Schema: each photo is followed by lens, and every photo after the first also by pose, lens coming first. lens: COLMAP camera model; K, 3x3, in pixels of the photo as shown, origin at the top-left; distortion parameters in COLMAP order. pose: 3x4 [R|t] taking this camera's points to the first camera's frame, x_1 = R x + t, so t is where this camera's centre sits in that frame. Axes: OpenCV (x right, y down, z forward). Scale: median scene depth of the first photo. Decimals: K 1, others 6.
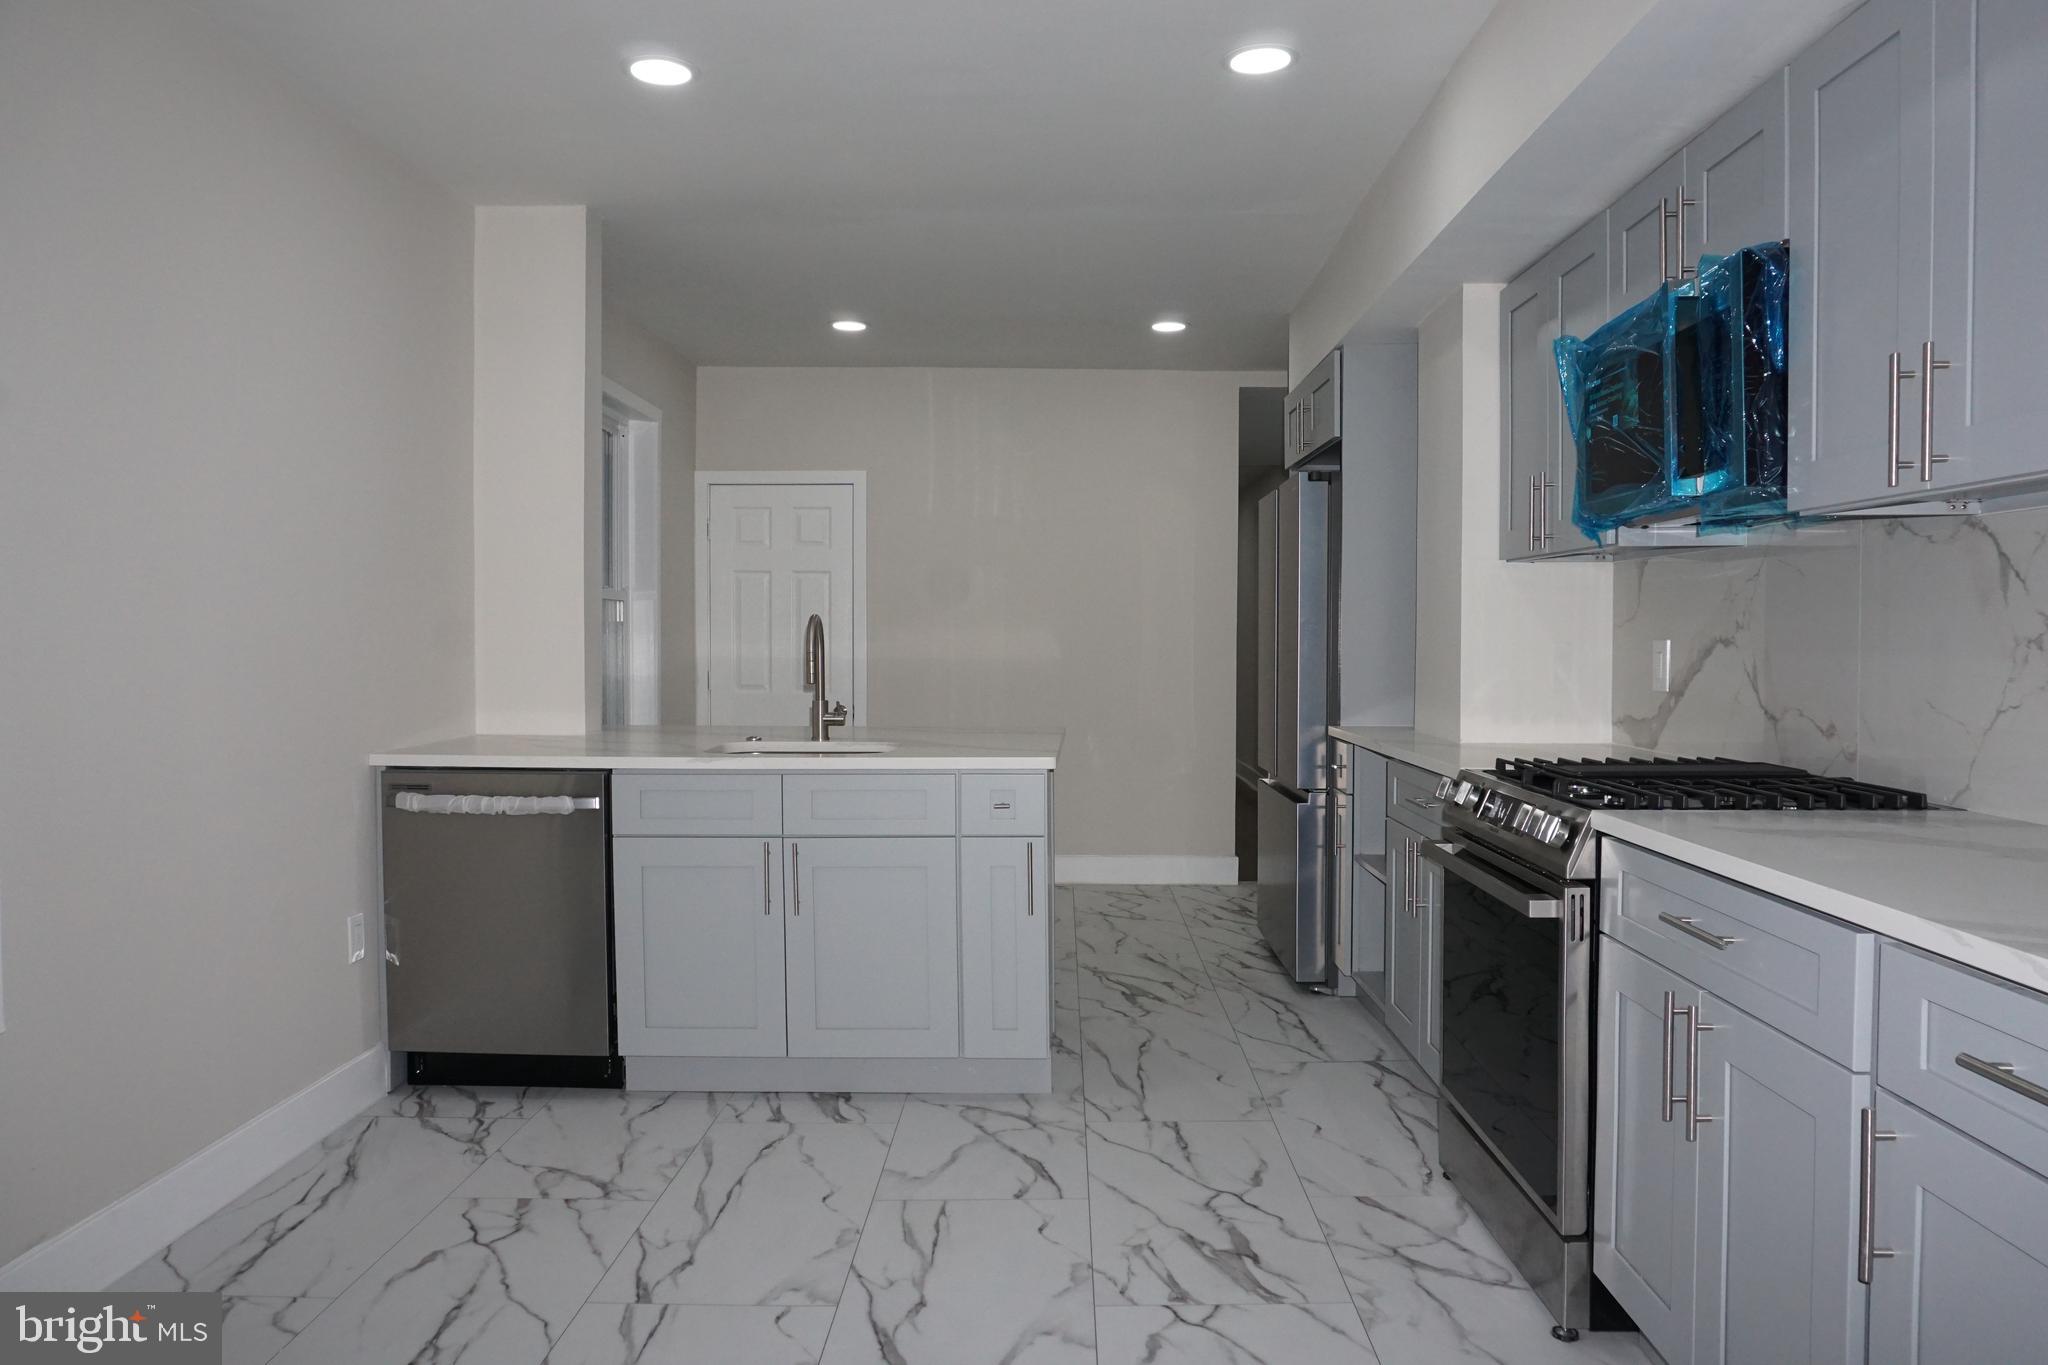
lens RADIAL K [[1418.0, 0, 1026.2], [0, 1418.0, 684.6], [0, 0, 1]] dist [0.002525, 0.001668]
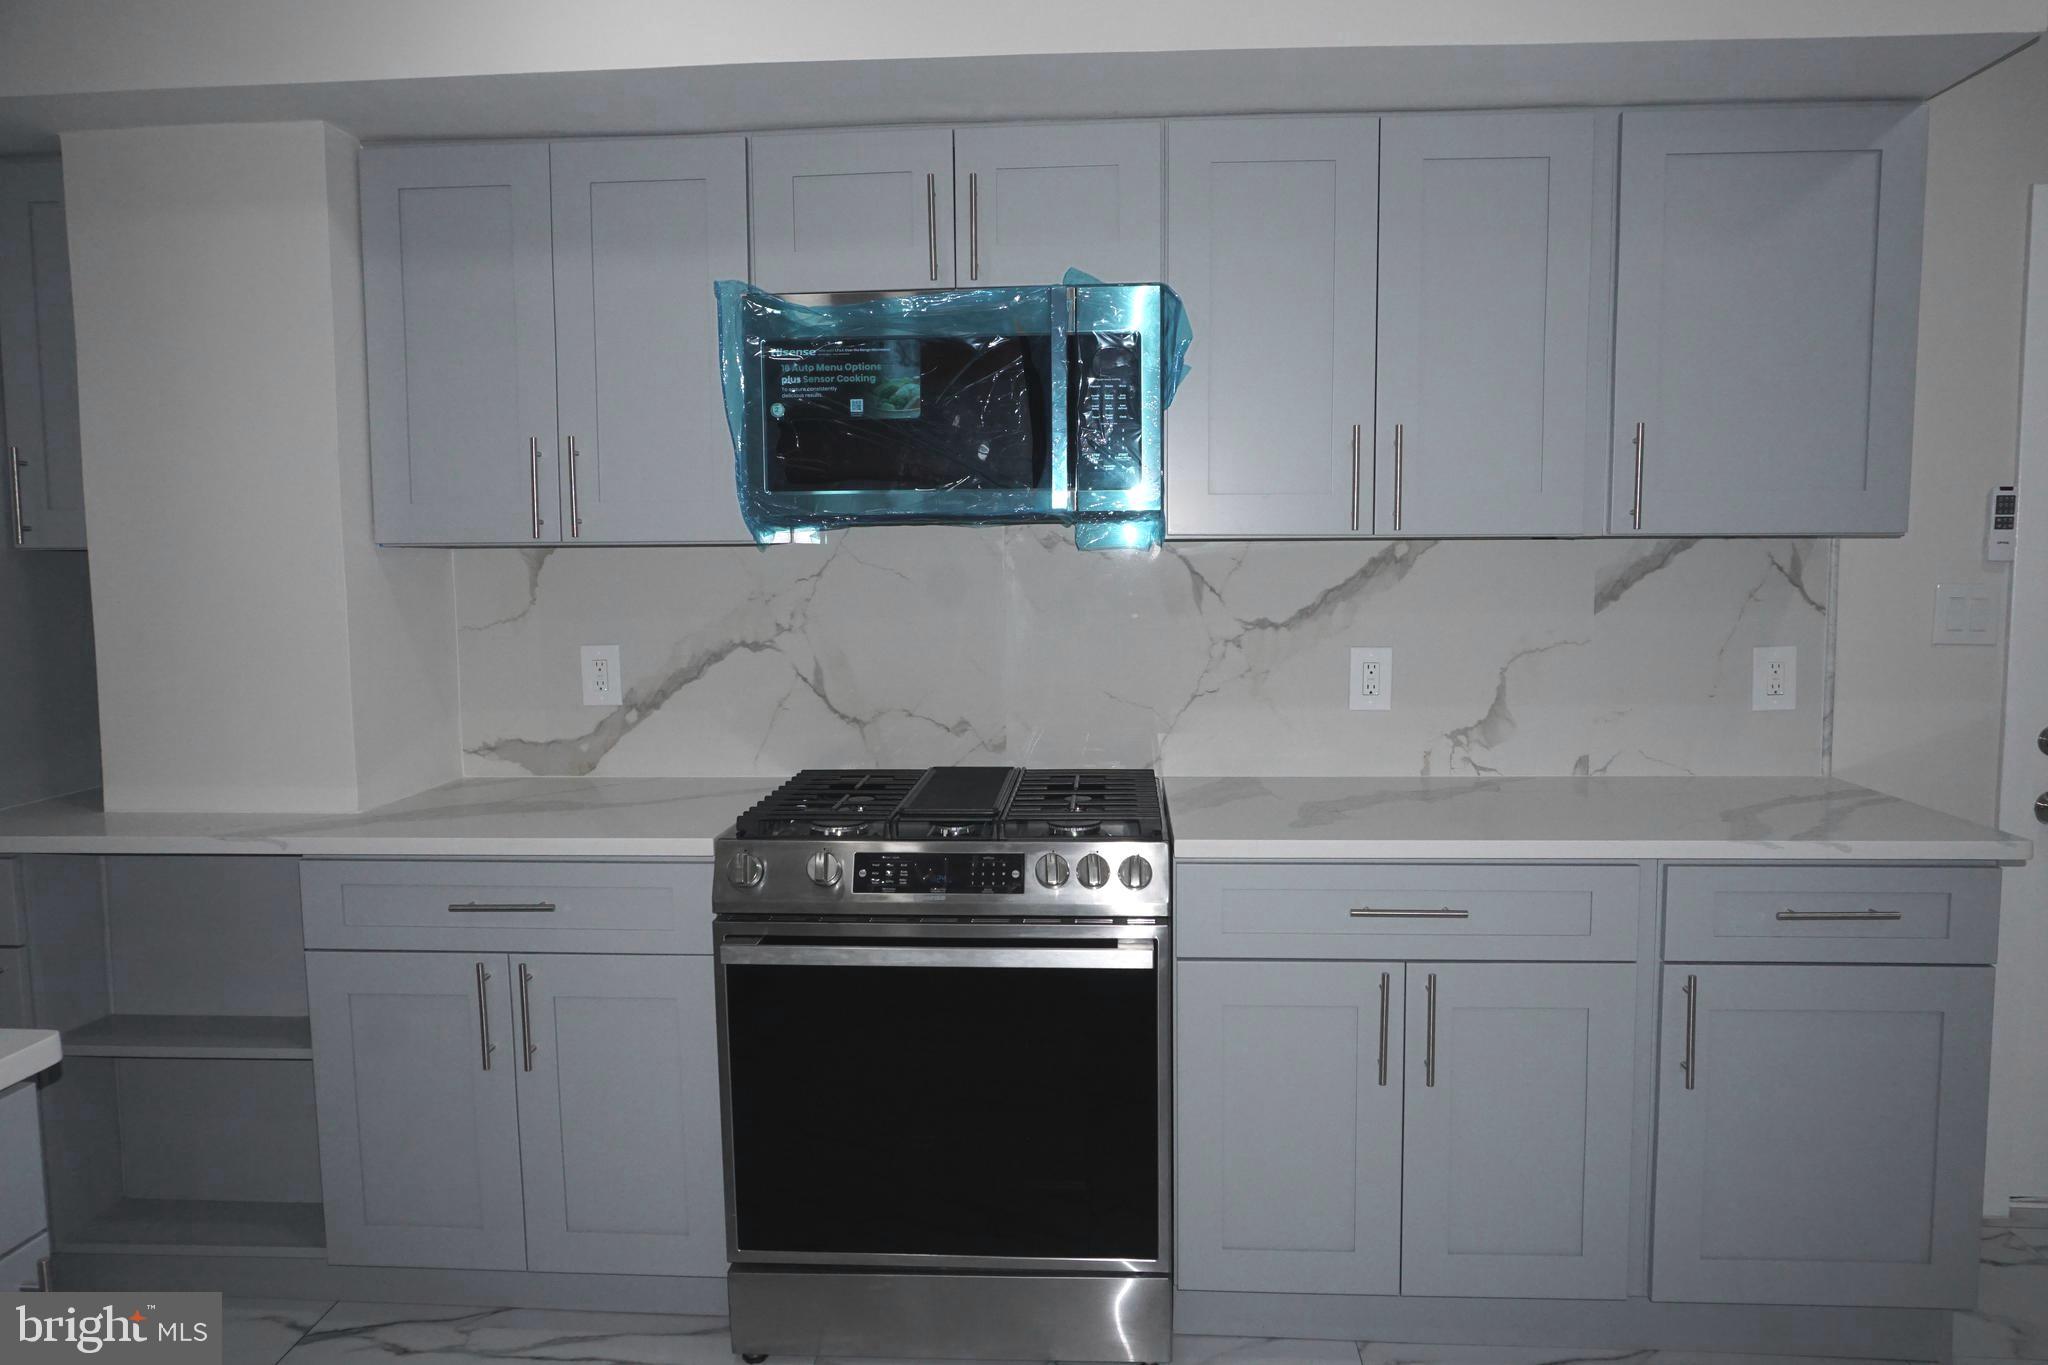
lens RADIAL K [[1417.3, 0, 1024.0], [0, 1417.3, 682.5], [0, 0, 1]] dist [-0.010920, 0.021454]
pose [[0.041887, -0.095689, 0.994530, -0.442199], [0.042667, 0.994666, 0.093905, -0.090093], [-0.998211, 0.038500, 0.045746, 0.826109]]
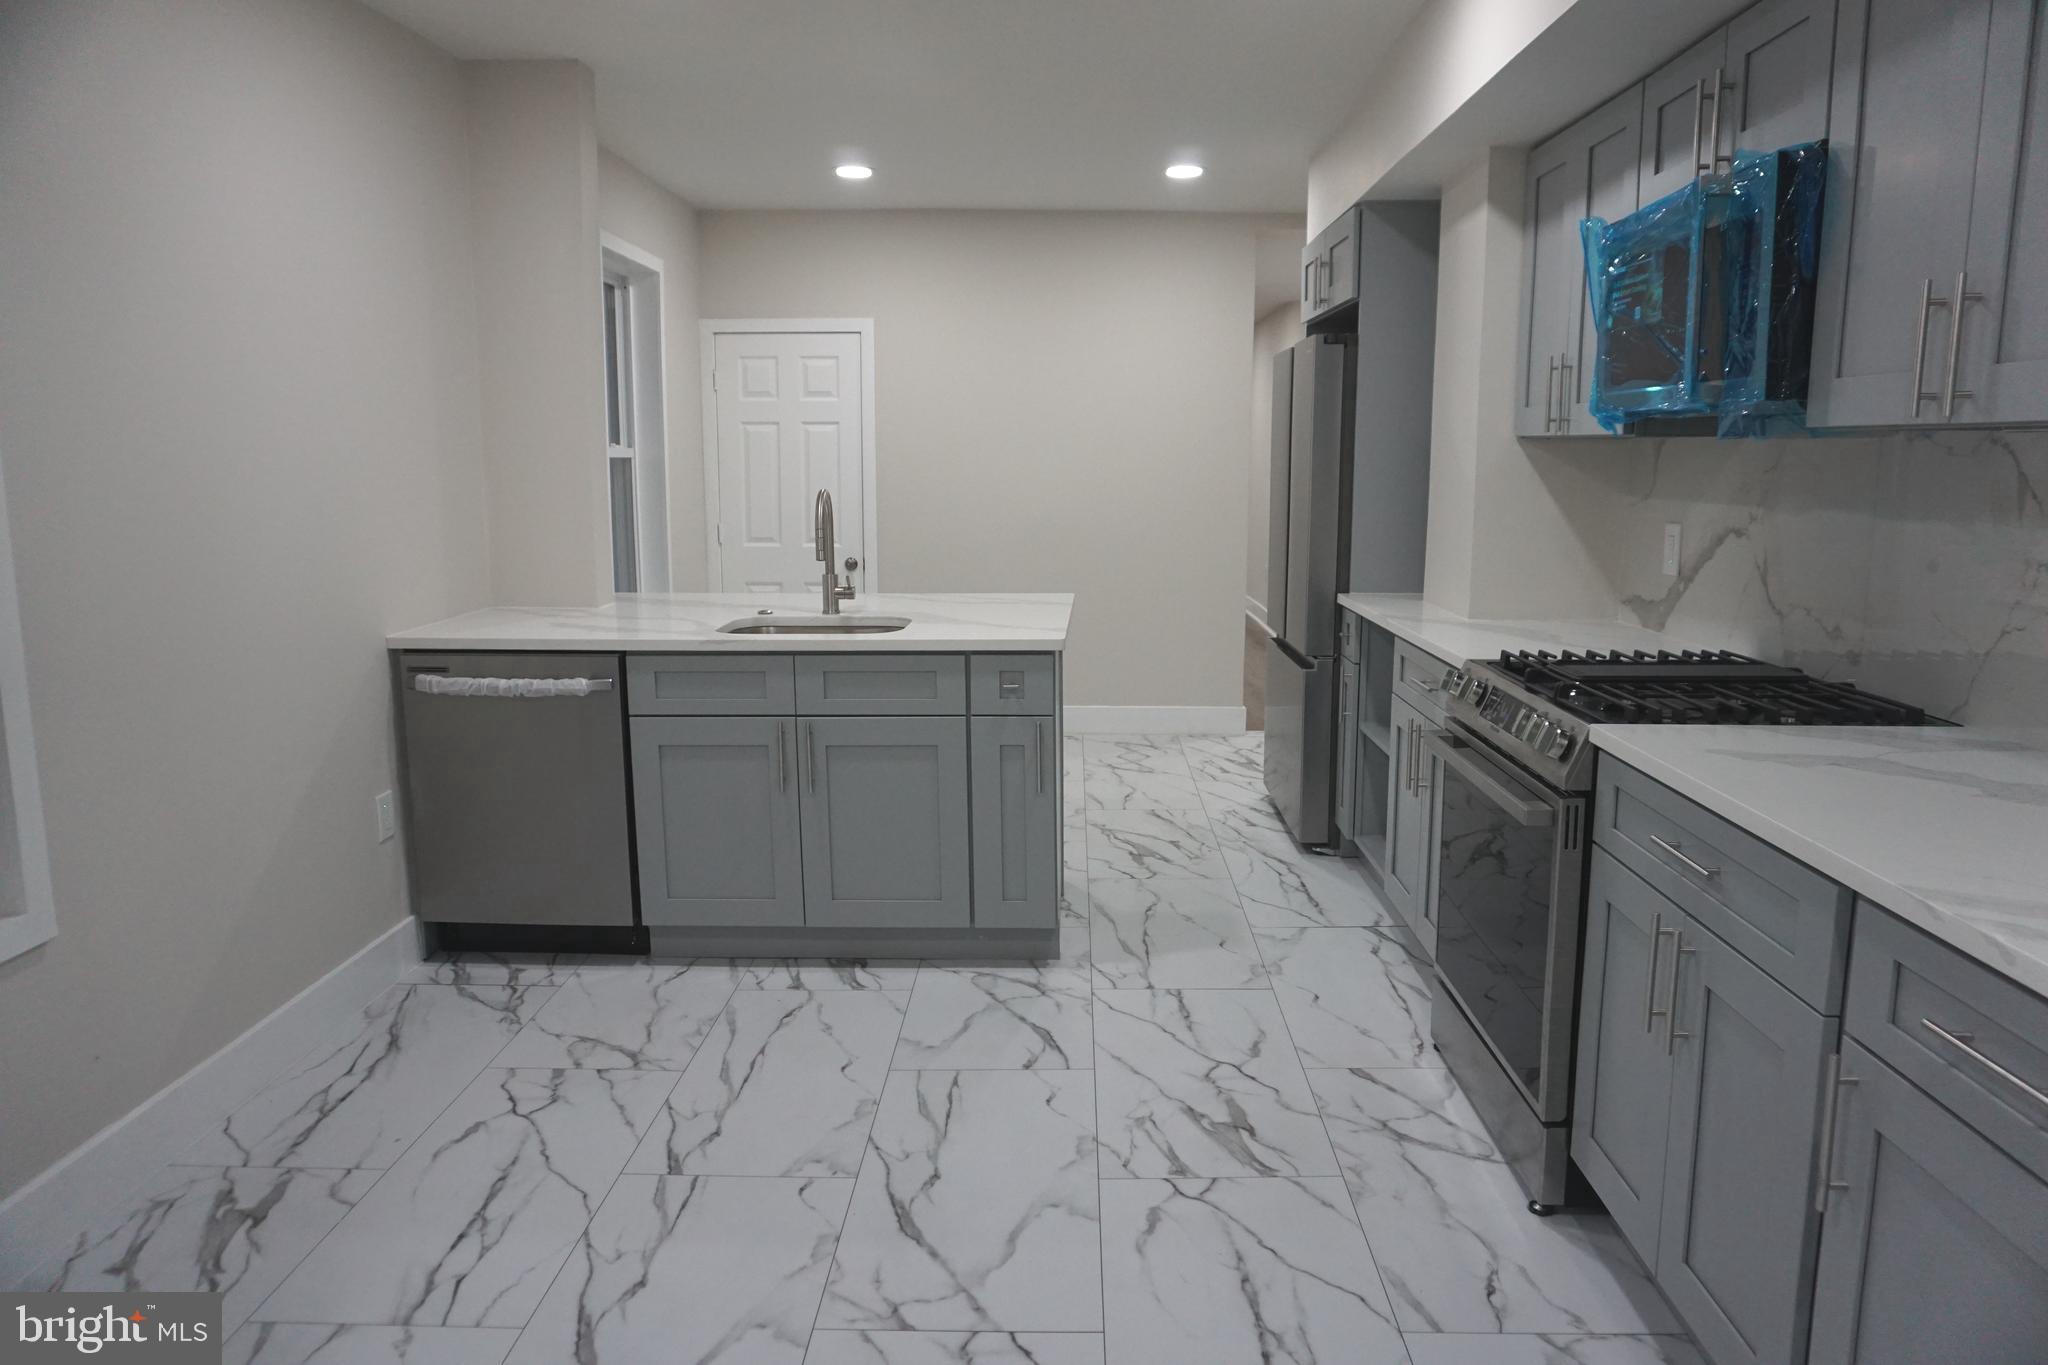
lens RADIAL K [[1417.3, 0, 1024.0], [0, 1417.3, 682.5], [0, 0, 1]] dist [-0.010920, 0.021454]
pose [[0.999951, 0.000012, -0.009920, 0.002427], [0.001277, 0.991533, 0.129851, -0.058171], [0.009838, -0.129857, 0.991484, -0.002515]]
